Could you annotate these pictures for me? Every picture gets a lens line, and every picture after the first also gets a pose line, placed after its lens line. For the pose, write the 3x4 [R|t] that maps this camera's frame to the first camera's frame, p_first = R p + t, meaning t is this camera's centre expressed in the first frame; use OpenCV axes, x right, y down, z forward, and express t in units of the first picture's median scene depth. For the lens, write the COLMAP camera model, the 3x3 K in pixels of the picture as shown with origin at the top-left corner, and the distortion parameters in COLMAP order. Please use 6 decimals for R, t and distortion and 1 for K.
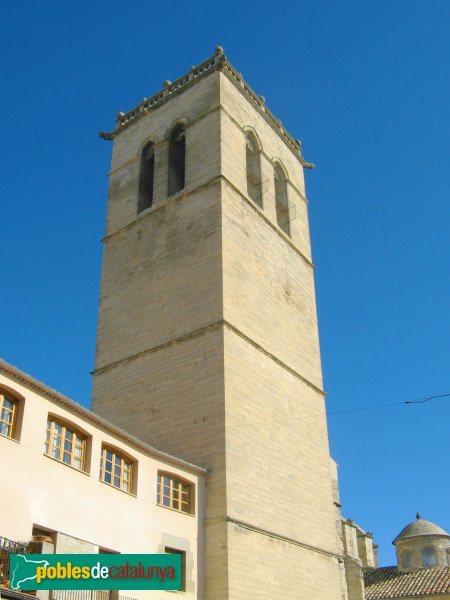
lens RADIAL K [[727.2, 0, 225.0], [0, 727.2, 300.0], [0, 0, 1]] dist [-0.363395, 0.605424]
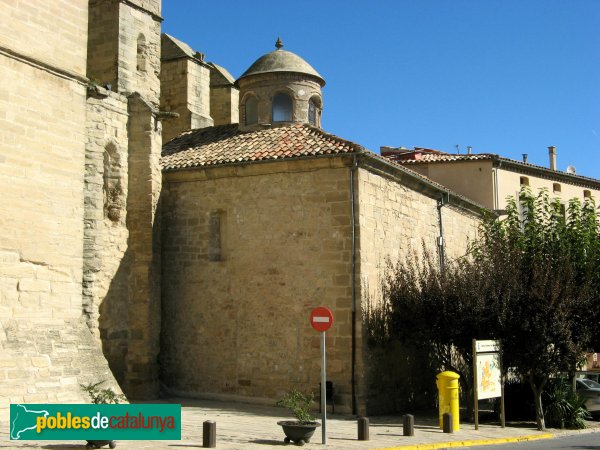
lens RADIAL K [[898.8, 0, 300.0], [0, 898.8, 225.0], [0, 0, 1]] dist [-0.002176, 0.041372]
pose [[0.990520, 0.042460, 0.130640, 0.247405], [-0.093448, 0.905341, 0.414277, 0.159832], [-0.100683, -0.422558, 0.900726, 0.287961]]
